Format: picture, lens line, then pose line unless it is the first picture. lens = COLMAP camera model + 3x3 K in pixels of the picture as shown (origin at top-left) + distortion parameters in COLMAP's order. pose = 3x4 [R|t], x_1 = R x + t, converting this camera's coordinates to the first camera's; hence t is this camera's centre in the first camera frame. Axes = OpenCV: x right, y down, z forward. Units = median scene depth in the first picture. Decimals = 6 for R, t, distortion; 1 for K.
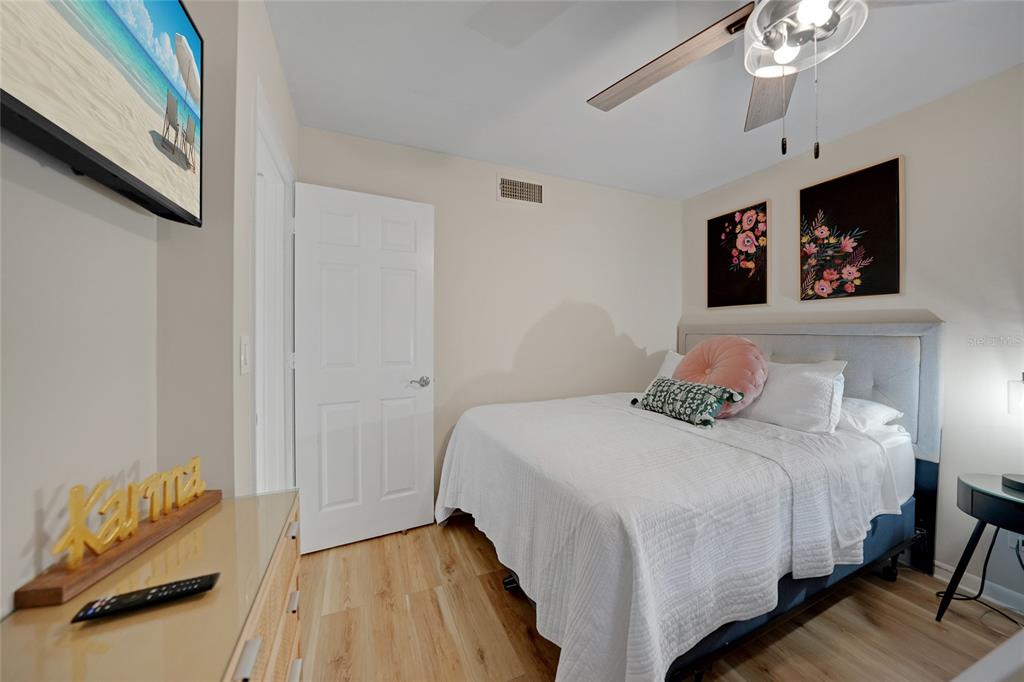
lens RADIAL K [[355.3, 0, 518.3], [0, 355.3, 336.3], [0, 0, 1]] dist [-0.023654, 0.004416]
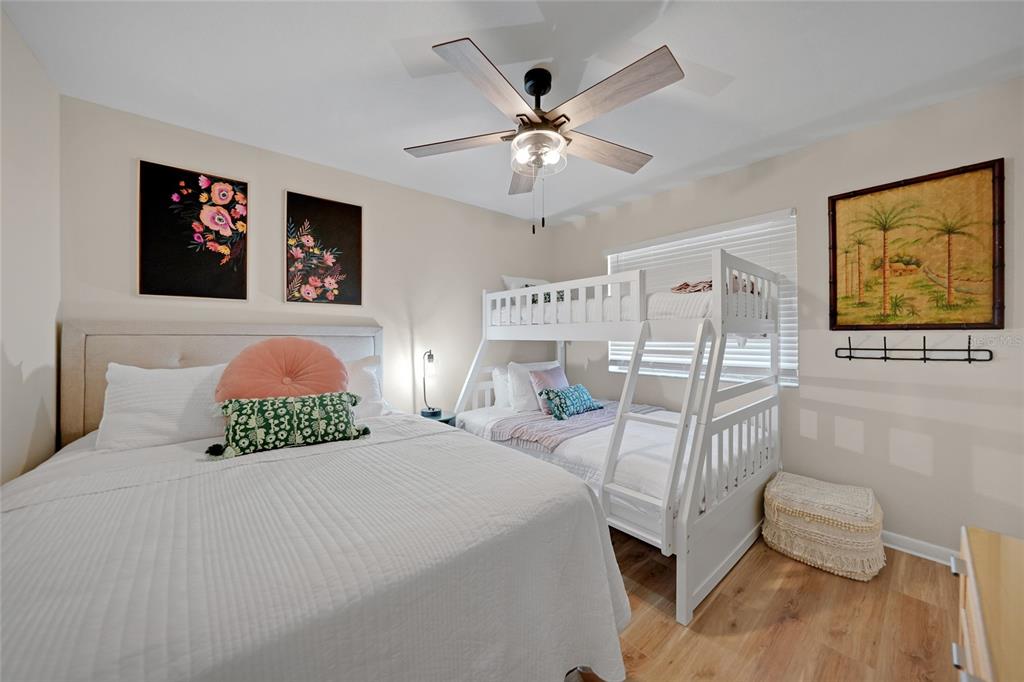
lens RADIAL K [[355.3, 0, 517.5], [0, 355.3, 336.9], [0, 0, 1]] dist [-0.023654, 0.004416]
pose [[-0.266881, -0.006981, 0.963704, -0.344147], [0.004603, 0.999953, 0.008518, -0.005797], [-0.963719, 0.006709, -0.266836, 0.639236]]
